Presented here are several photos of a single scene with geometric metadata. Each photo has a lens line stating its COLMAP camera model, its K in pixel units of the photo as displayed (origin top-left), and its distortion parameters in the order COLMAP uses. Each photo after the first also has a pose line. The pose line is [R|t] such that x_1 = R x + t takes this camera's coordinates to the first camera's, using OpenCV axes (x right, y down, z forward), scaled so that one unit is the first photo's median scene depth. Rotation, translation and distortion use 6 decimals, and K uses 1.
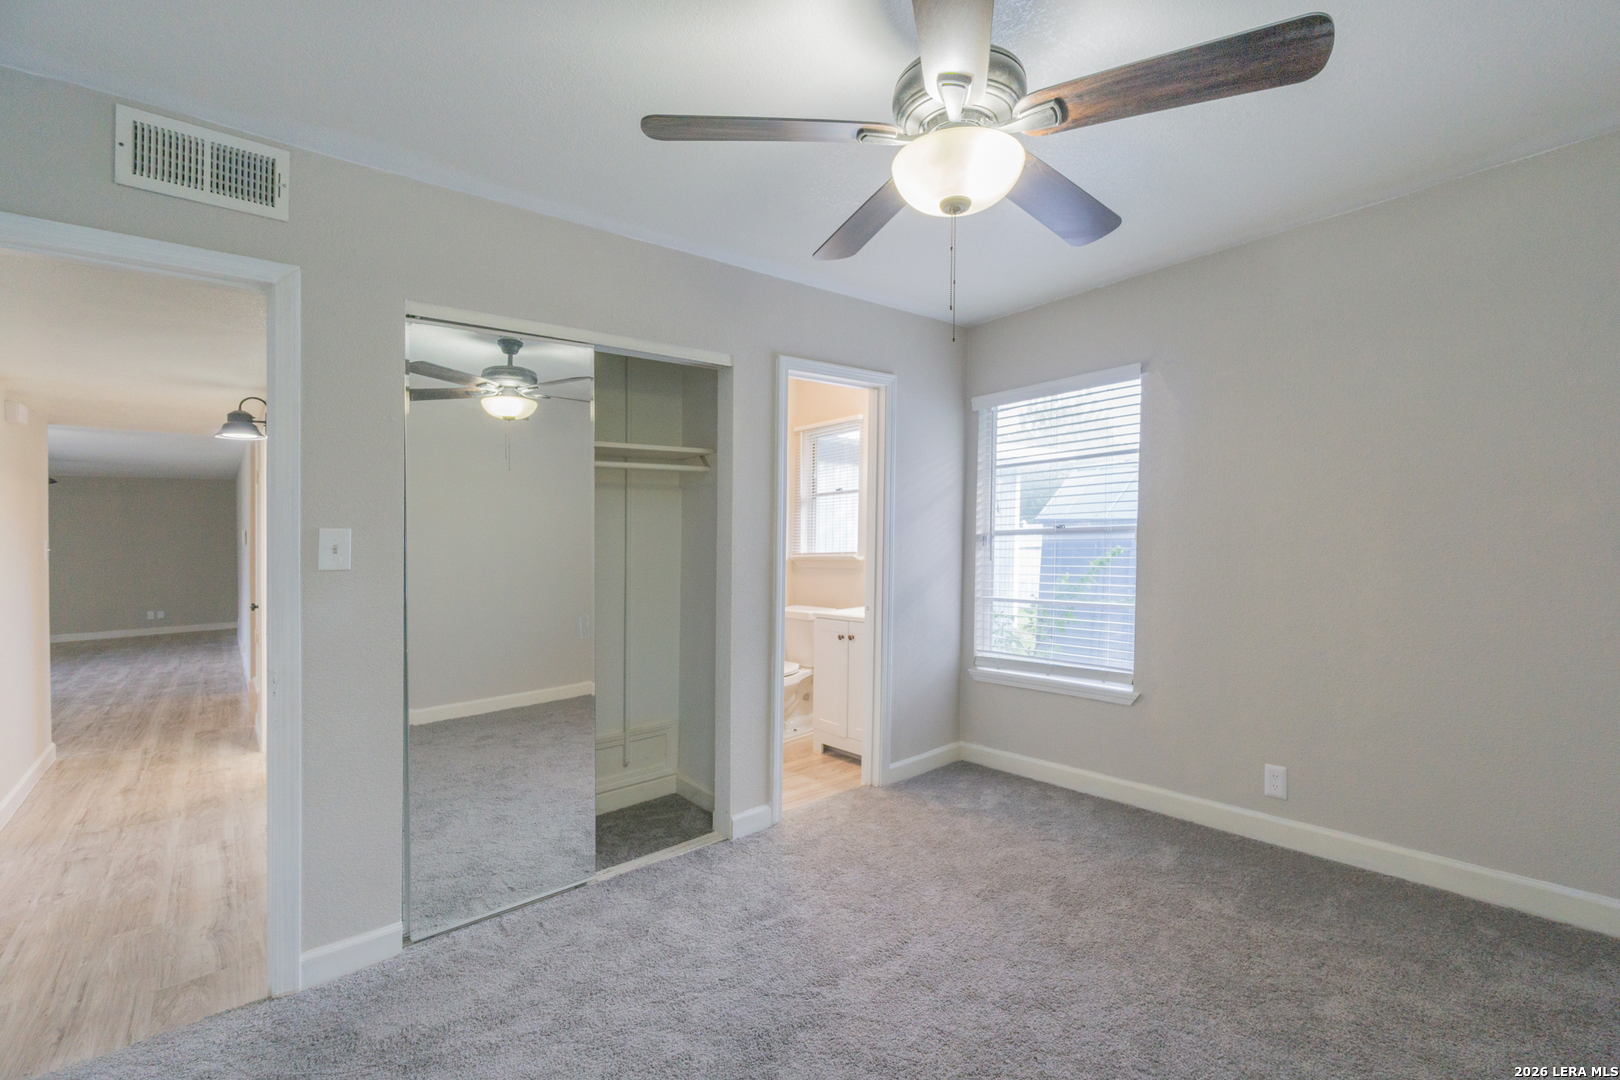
lens RADIAL K [[706.5, 0, 812.2], [0, 706.5, 502.0], [0, 0, 1]] dist [0.001394, 0.000262]
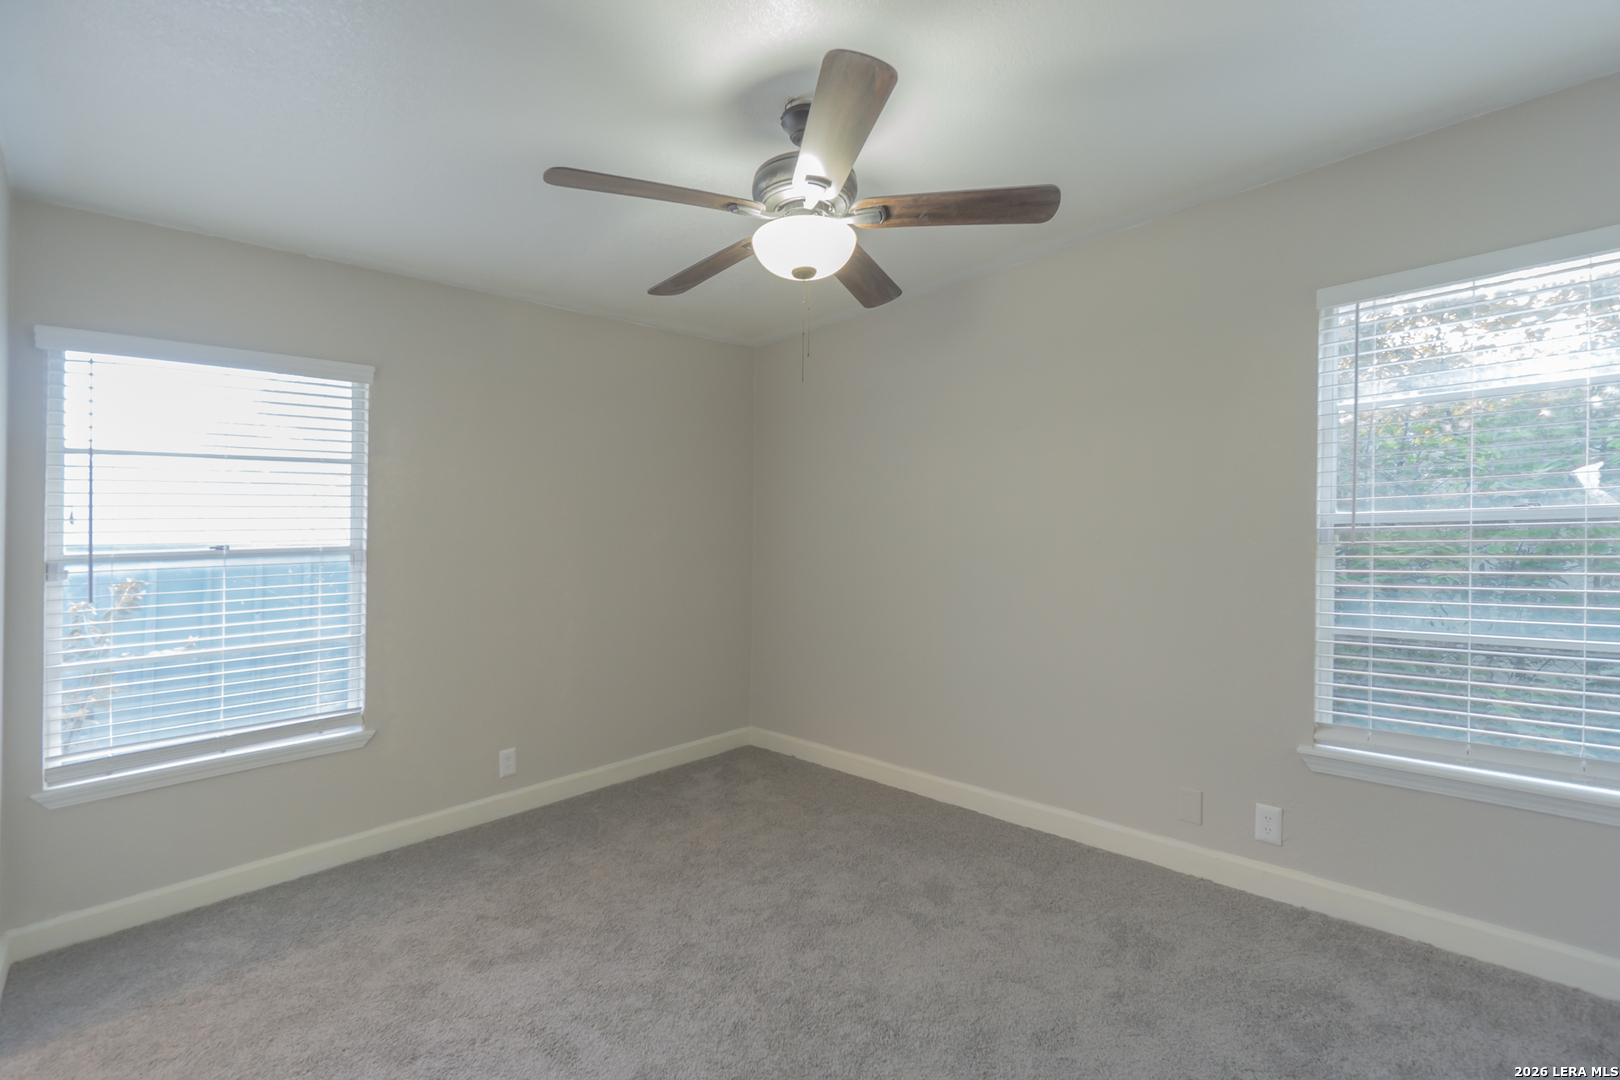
lens RADIAL K [[719.8, 0, 810.0], [0, 719.8, 540.0], [0, 0, 1]] dist [-0.000954, -0.000312]
pose [[-0.070869, 0.030601, 0.997016, -0.495892], [-0.009519, 0.999463, -0.031352, 0.050415], [-0.997440, -0.011712, -0.070540, 0.503124]]
